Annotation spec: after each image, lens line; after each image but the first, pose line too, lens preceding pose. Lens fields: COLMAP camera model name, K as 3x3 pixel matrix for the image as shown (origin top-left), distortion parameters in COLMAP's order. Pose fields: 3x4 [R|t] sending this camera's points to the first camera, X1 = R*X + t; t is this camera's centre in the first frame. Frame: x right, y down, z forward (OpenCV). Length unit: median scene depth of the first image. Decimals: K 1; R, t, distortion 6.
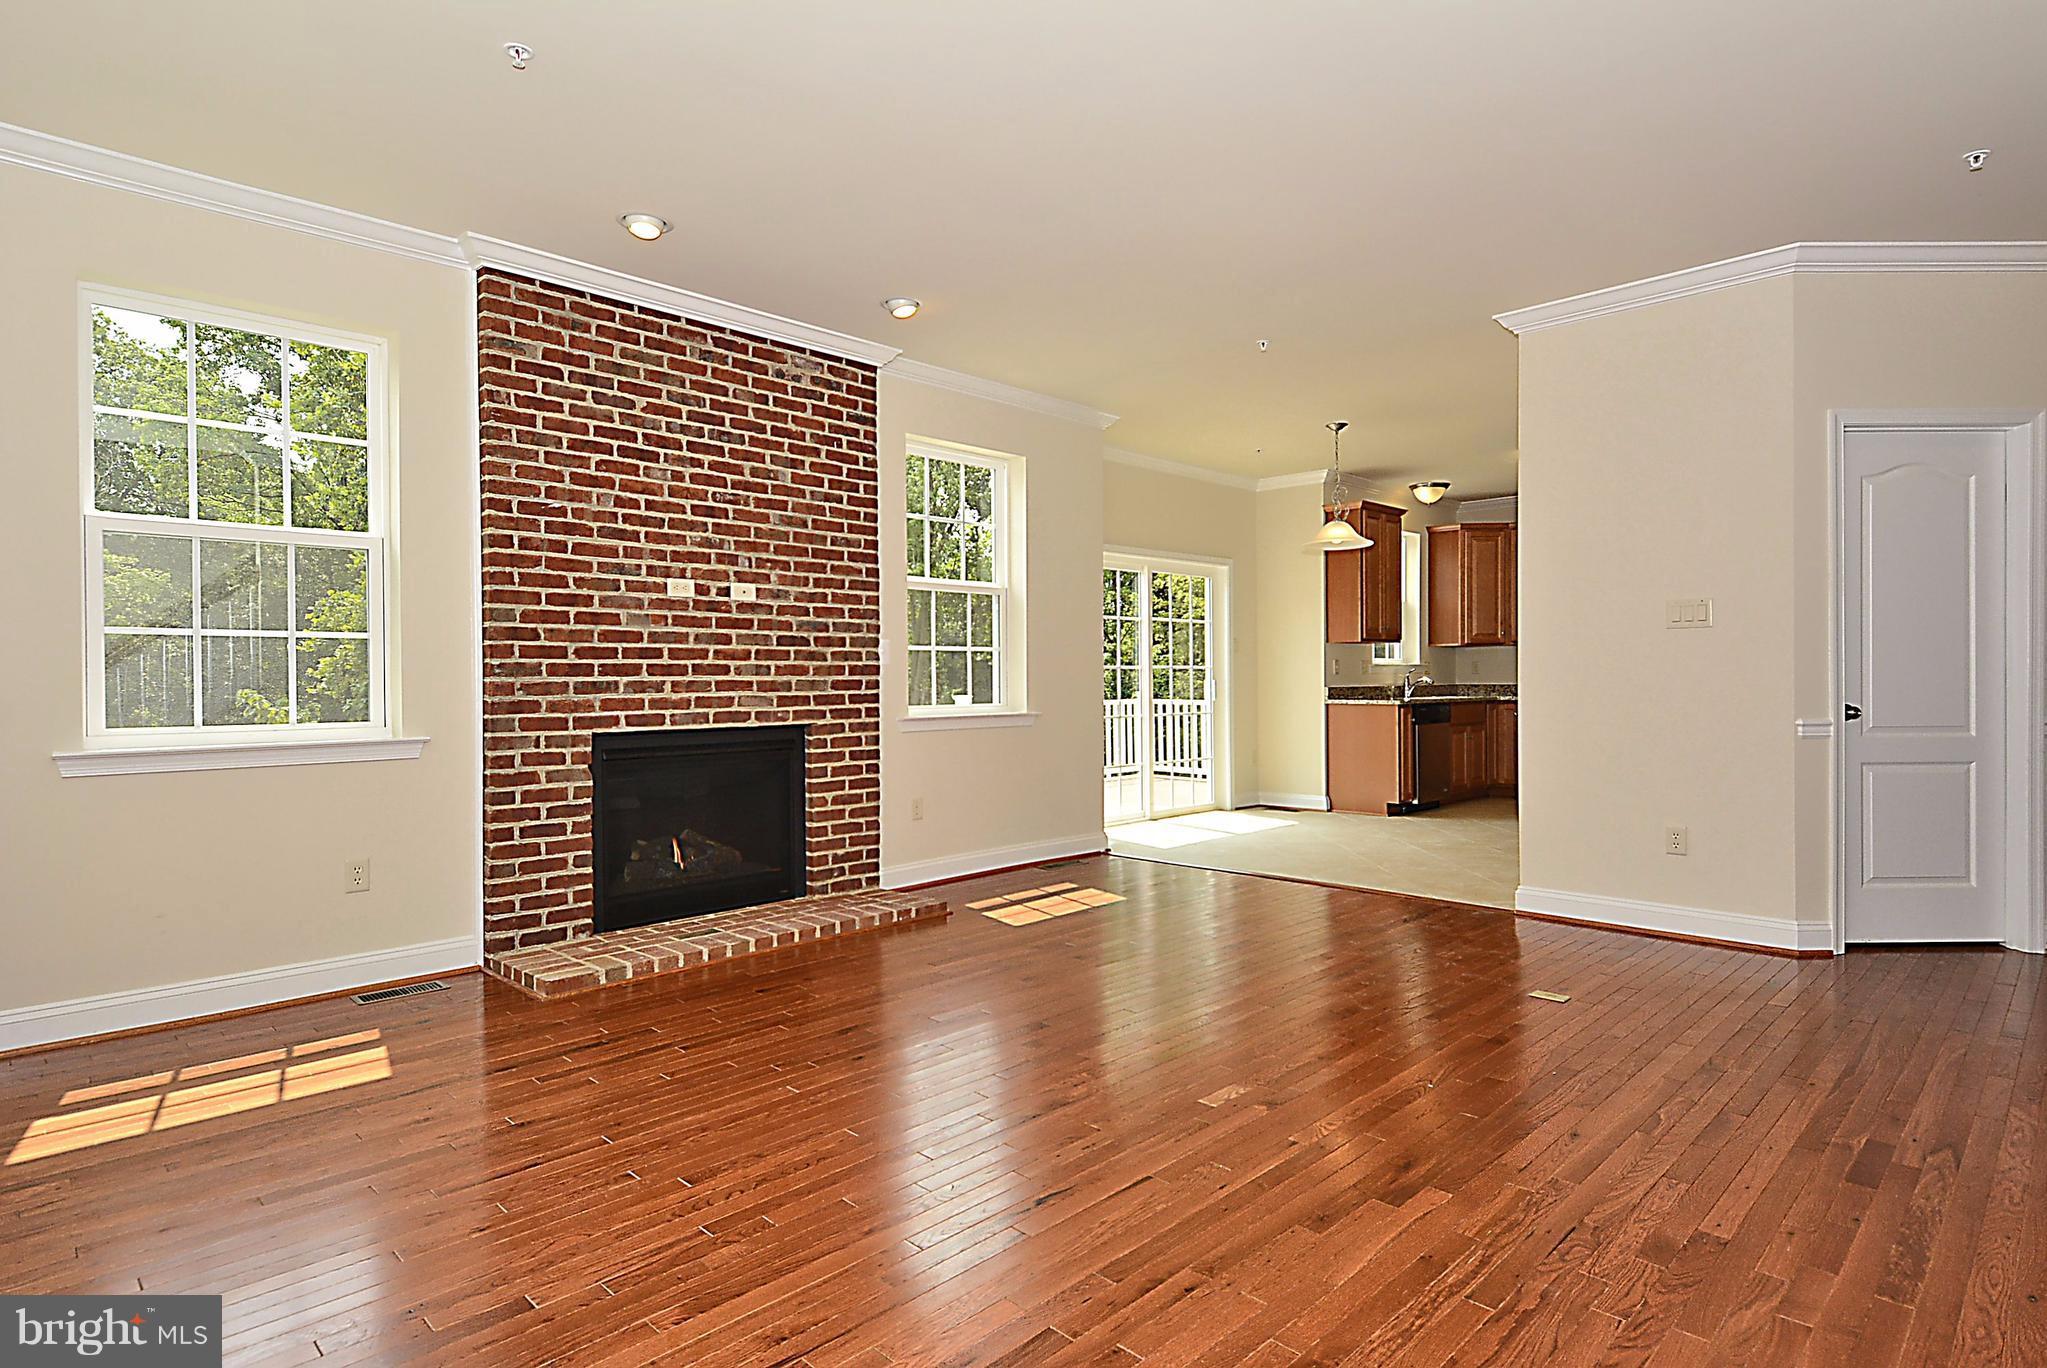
lens RADIAL K [[1076.1, 0, 1023.5], [0, 1076.1, 684.0], [0, 0, 1]] dist [0.036570, -0.025234]
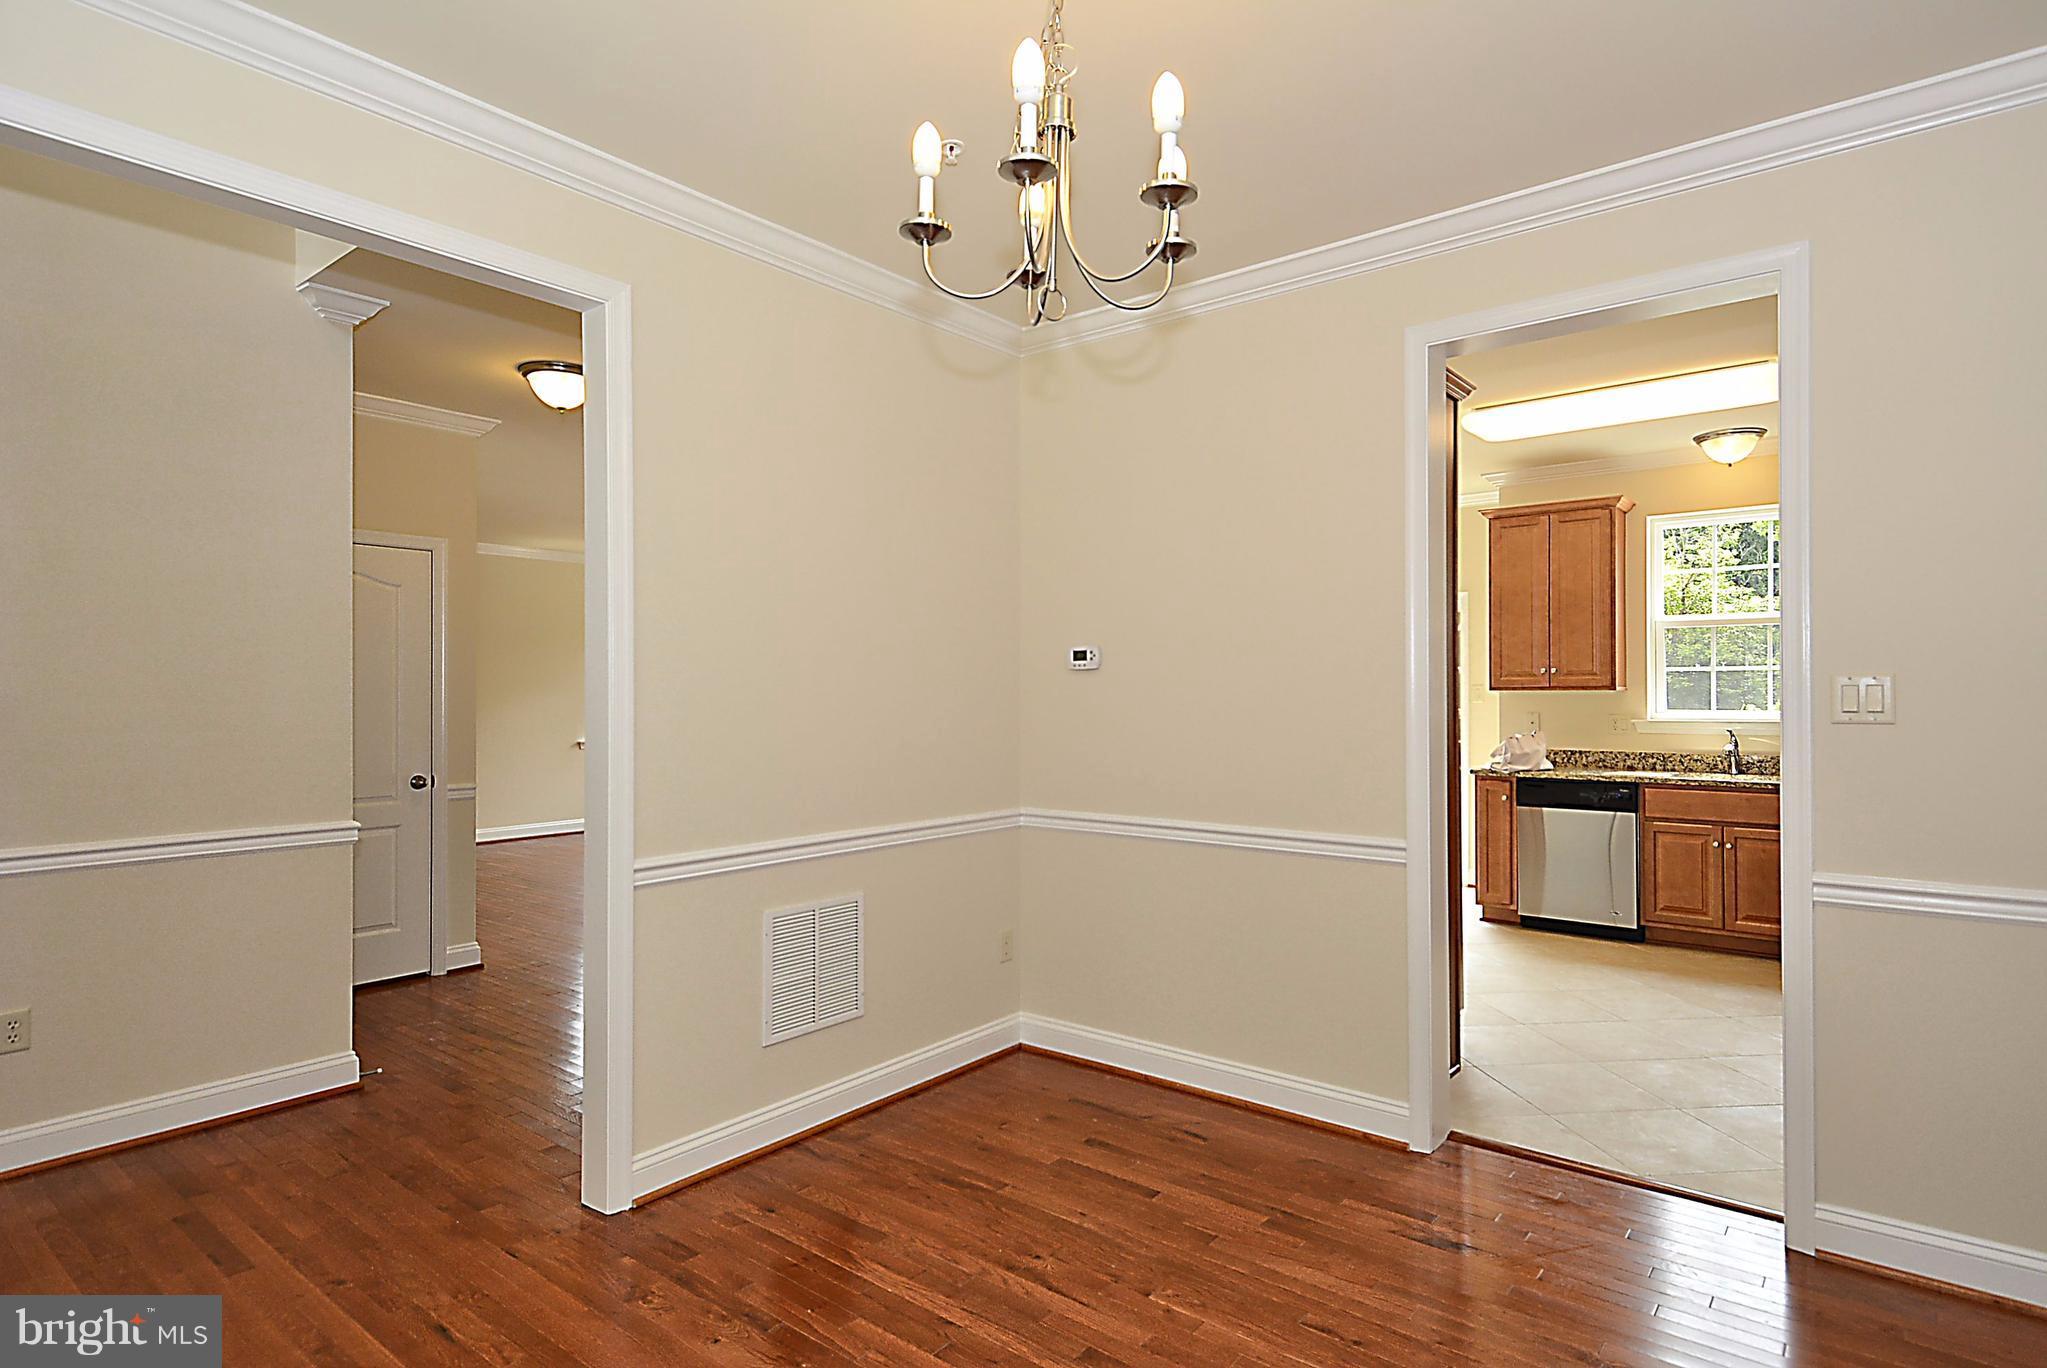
lens RADIAL K [[1076.1, 0, 1023.5], [0, 1076.1, 684.0], [0, 0, 1]] dist [0.036570, -0.025234]
pose [[0.106274, 0.001841, -0.994335, 0.986782], [-0.006992, 0.999975, 0.001104, -0.040421], [0.994312, 0.006835, 0.106284, 0.542345]]
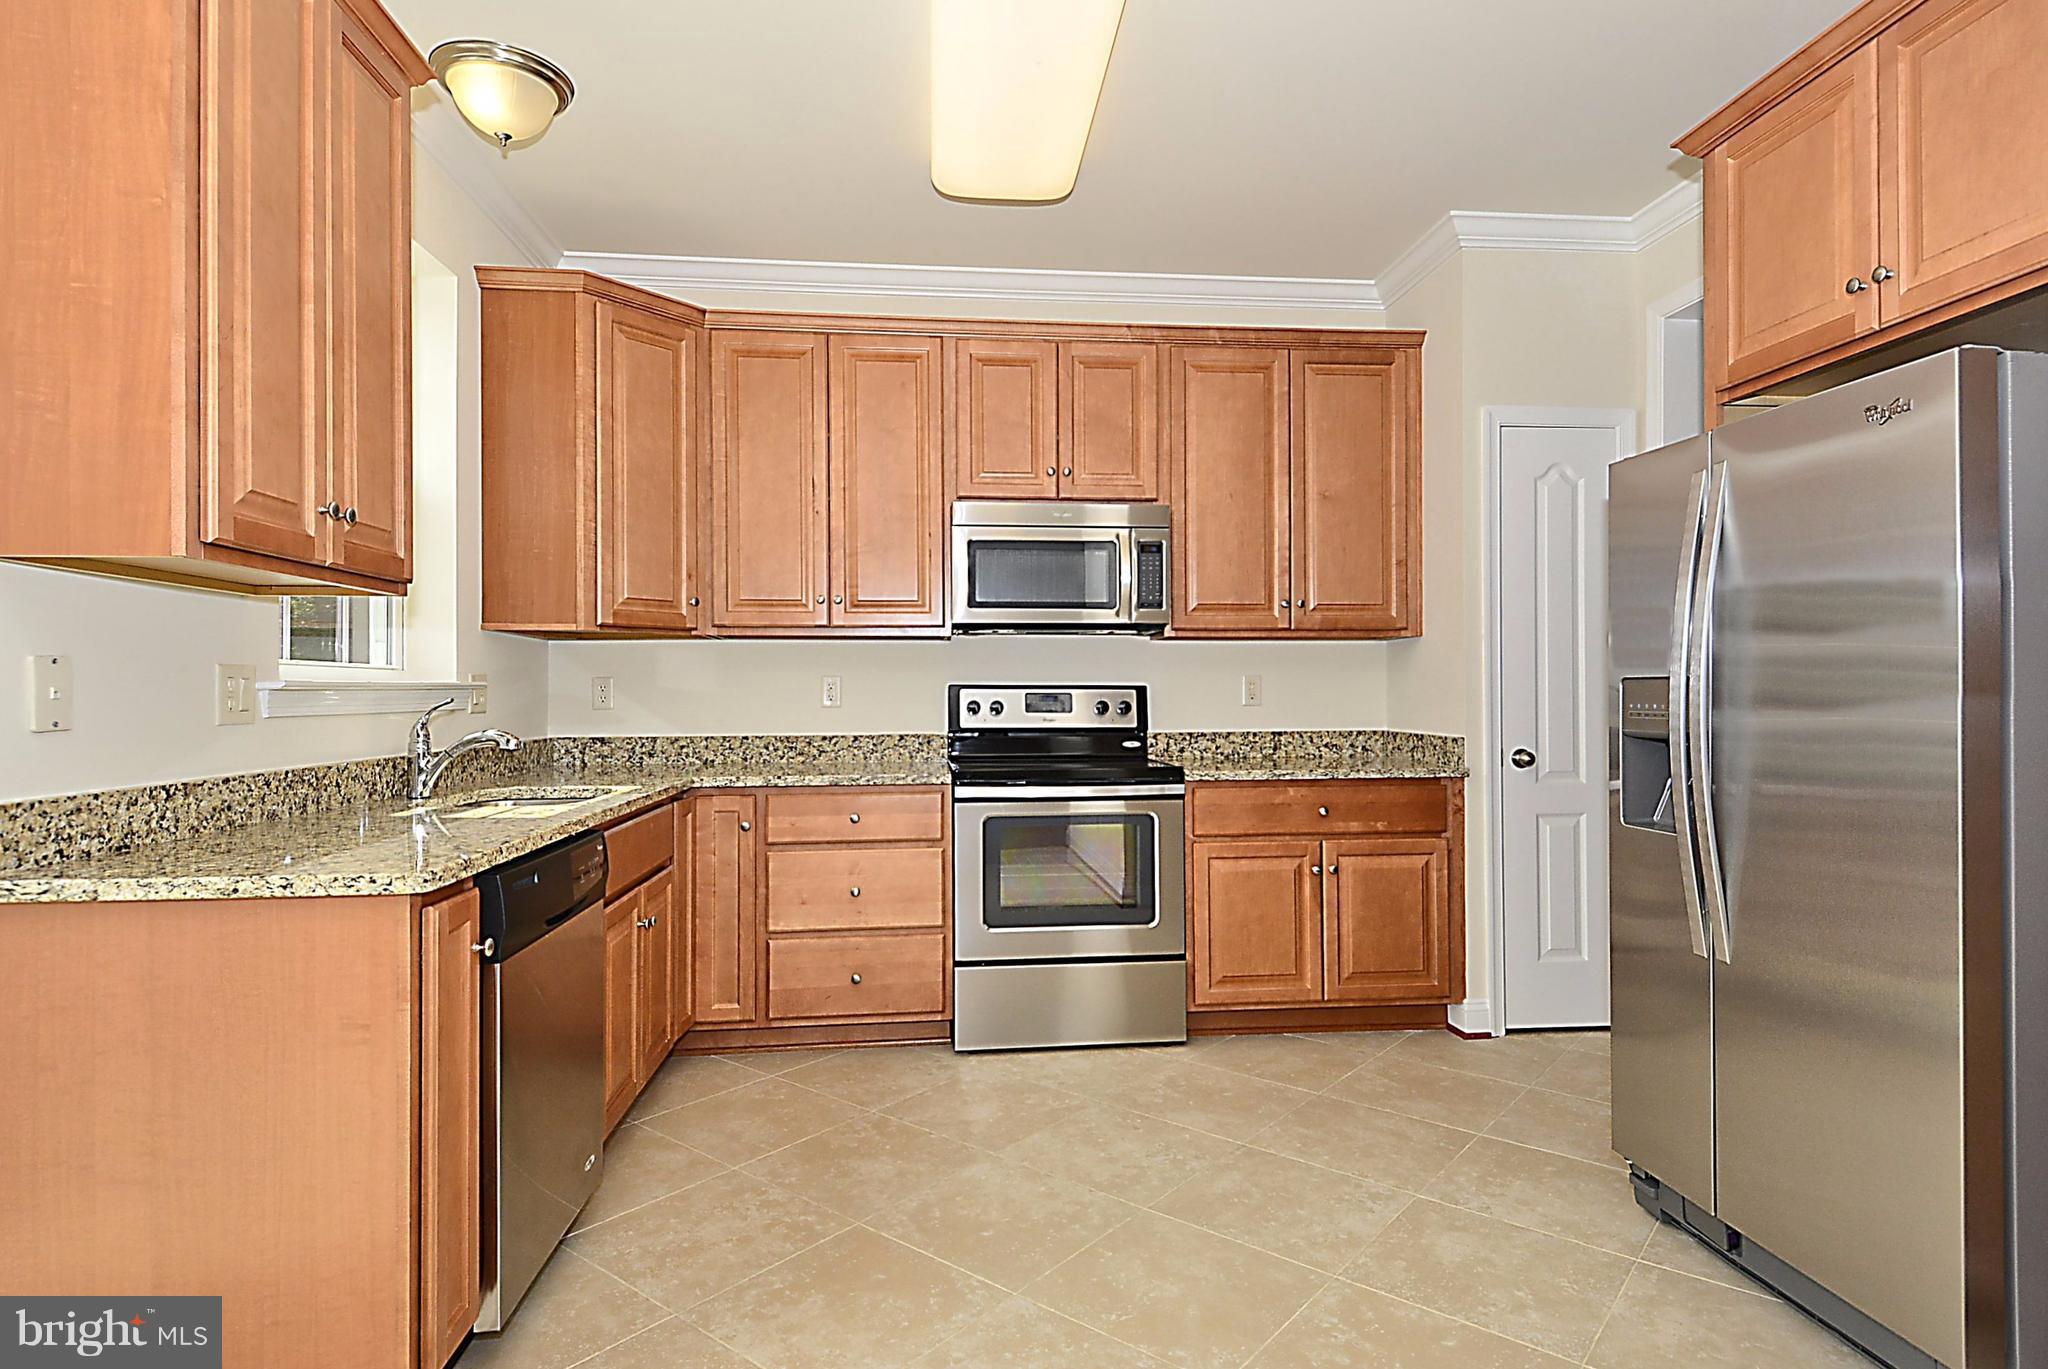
lens RADIAL K [[1086.7, 0, 1033.9], [0, 1086.7, 697.8], [0, 0, 1]] dist [0.038819, -0.026330]
pose [[0.632108, 0.001995, 0.774878, 0.242001], [0.001579, 0.999991, -0.003863, -0.013622], [-0.774879, 0.003665, 0.632099, 0.720845]]
